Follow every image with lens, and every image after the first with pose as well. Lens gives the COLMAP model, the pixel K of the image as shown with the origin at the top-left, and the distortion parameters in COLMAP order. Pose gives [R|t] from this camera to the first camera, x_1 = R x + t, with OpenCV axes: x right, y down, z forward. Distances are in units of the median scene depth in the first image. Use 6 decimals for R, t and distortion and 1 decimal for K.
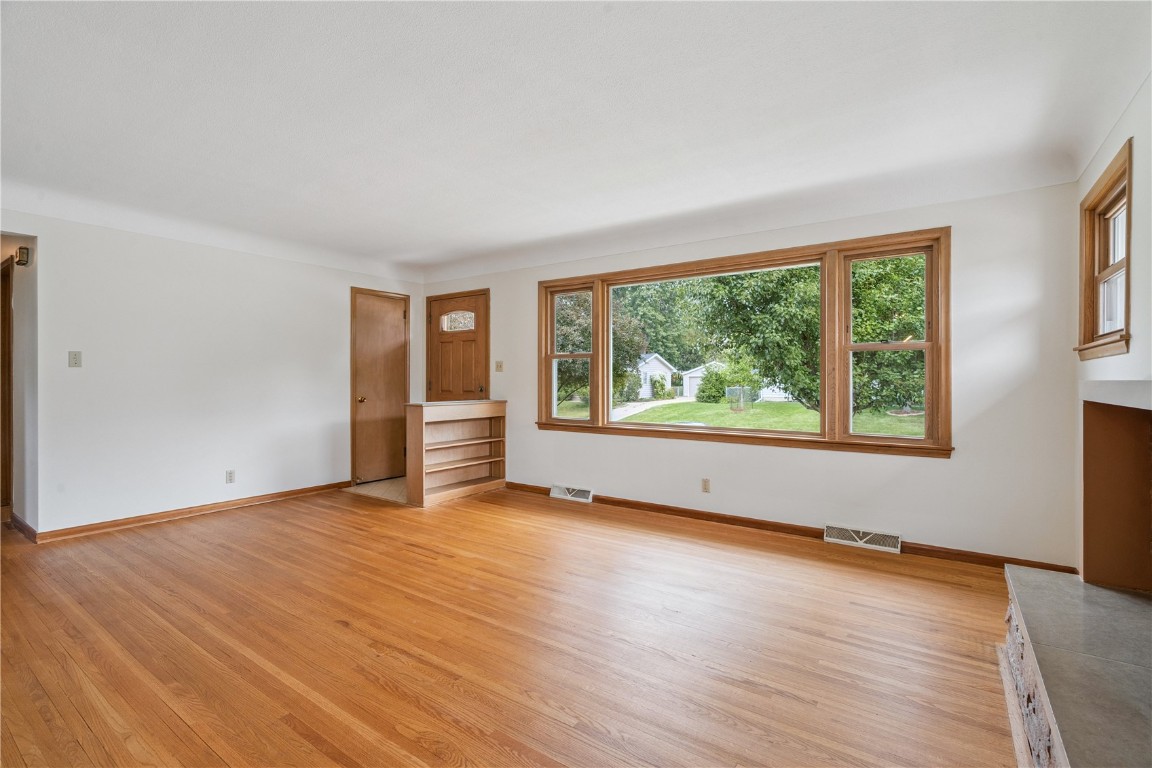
lens RADIAL K [[530.7, 0, 573.5], [0, 530.7, 380.6], [0, 0, 1]] dist [-0.005554, 0.001363]
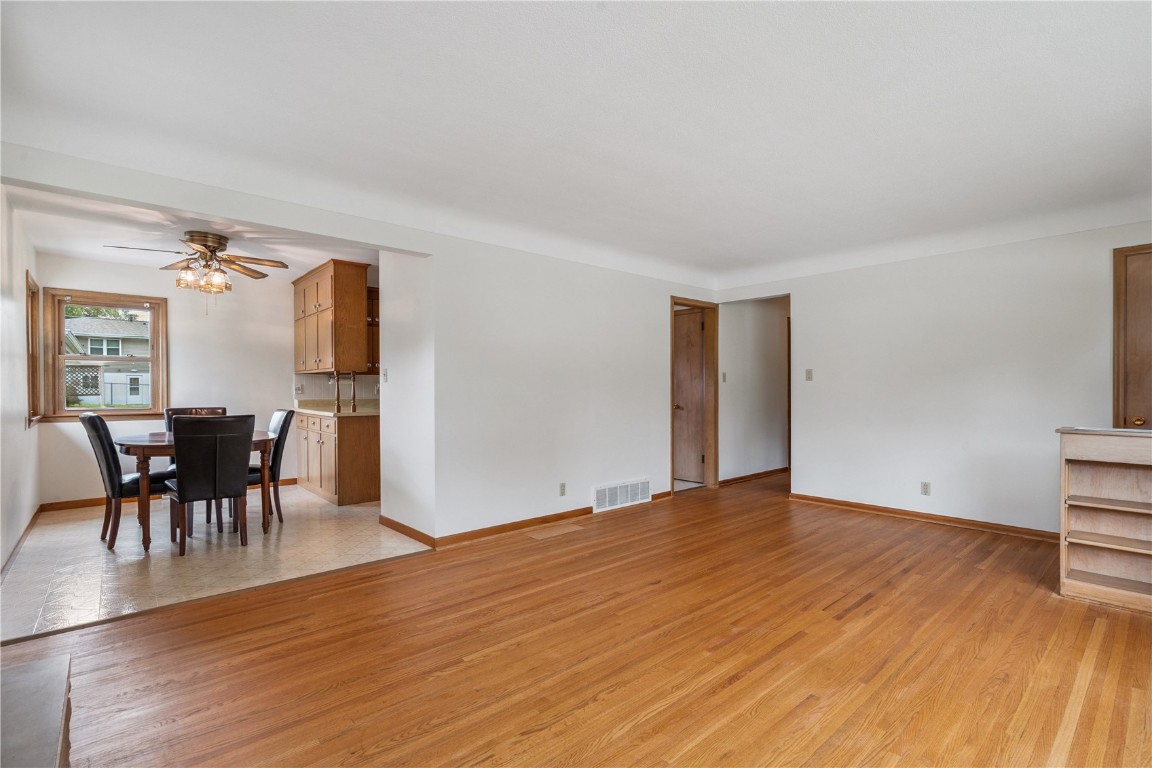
lens RADIAL K [[530.7, 0, 577.2], [0, 530.7, 381.6], [0, 0, 1]] dist [-0.005554, 0.001363]
pose [[-0.226526, -0.012286, -0.973928, 0.688465], [-0.001464, 0.999924, -0.012274, -0.004961], [0.974004, -0.001355, -0.226526, 0.896690]]
